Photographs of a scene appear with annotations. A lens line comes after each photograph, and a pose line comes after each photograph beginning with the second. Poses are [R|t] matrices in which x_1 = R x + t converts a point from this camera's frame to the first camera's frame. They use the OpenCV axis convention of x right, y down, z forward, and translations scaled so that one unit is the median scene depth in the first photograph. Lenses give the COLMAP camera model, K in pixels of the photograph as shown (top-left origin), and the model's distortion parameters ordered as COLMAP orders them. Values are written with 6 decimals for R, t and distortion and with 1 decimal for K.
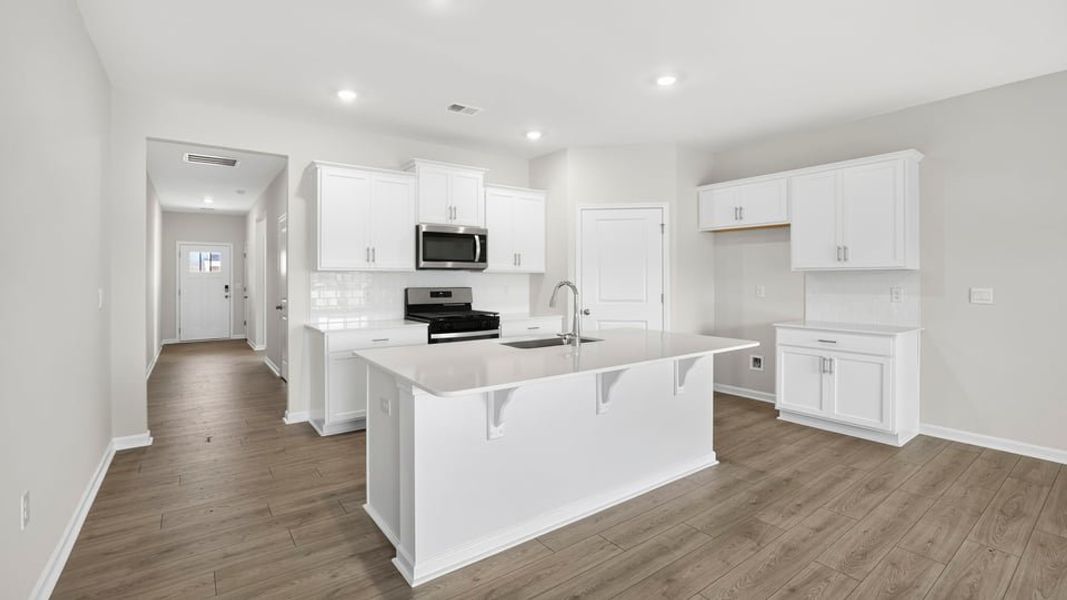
lens RADIAL K [[463.6, 0, 537.3], [0, 463.6, 290.0], [0, 0, 1]] dist [-0.000178, 0.000068]
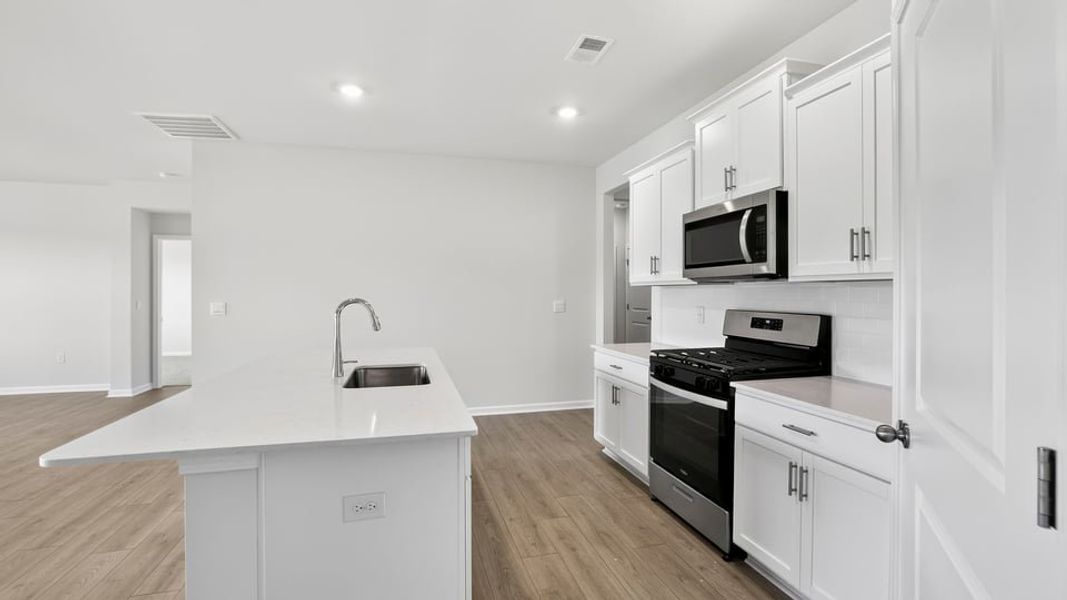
lens RADIAL K [[509.2, 0, 533.5], [0, 509.2, 300.0], [0, 0, 1]] dist [0.000090, 0.000117]
pose [[-0.384671, 0.013650, -0.922953, 0.495290], [-0.022890, 0.999442, 0.024322, -0.029260], [0.922770, 0.030482, -0.384144, 1.043826]]
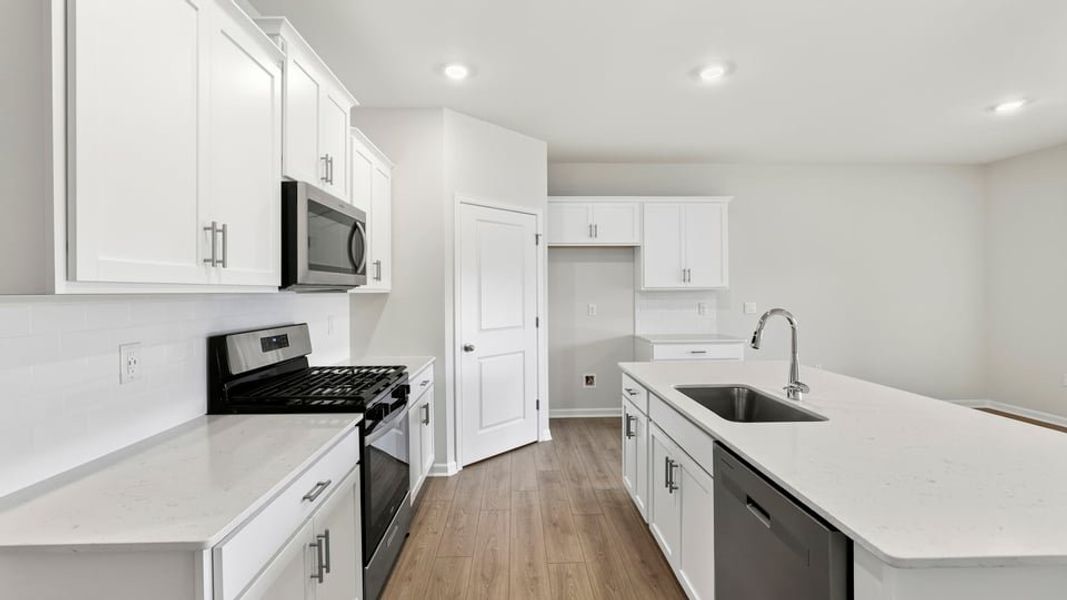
lens RADIAL K [[463.6, 0, 537.3], [0, 463.6, 290.0], [0, 0, 1]] dist [-0.000178, 0.000068]
pose [[0.581684, -0.002784, 0.813410, -0.456628], [0.027403, 0.999494, -0.016176, -0.029406], [-0.812953, 0.031699, 0.581466, 0.561205]]
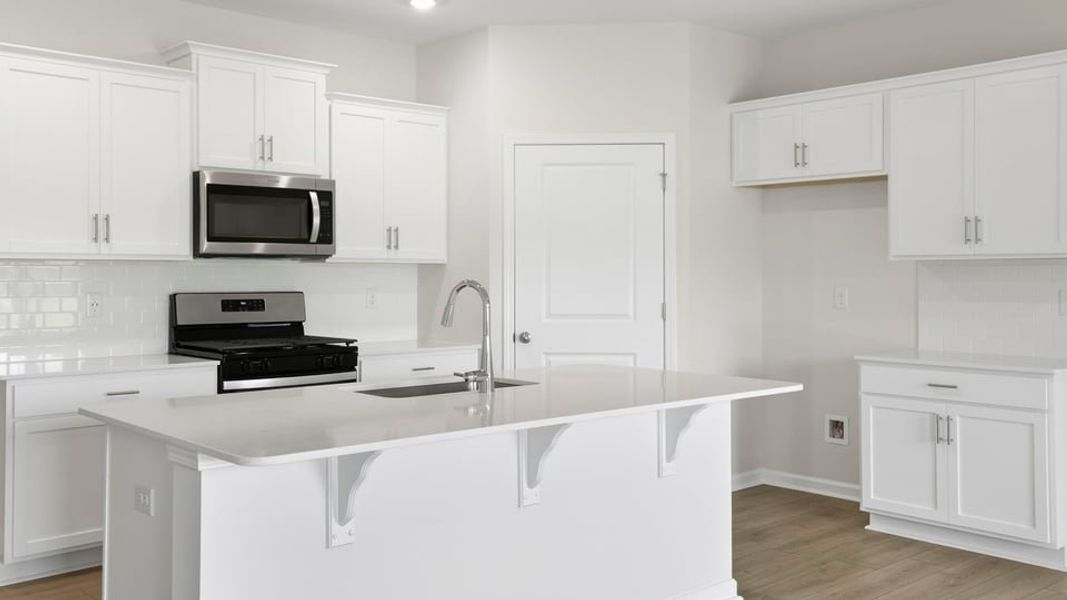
lens RADIAL K [[971.1, 0, 535.4], [0, 971.1, 286.6], [0, 0, 1]] dist [0.075494, 0.005744]
pose [[0.995971, -0.001421, 0.089668, 0.021204], [0.002388, 0.999940, -0.010682, 0.001244], [-0.089648, 0.010853, 0.995914, -0.125849]]
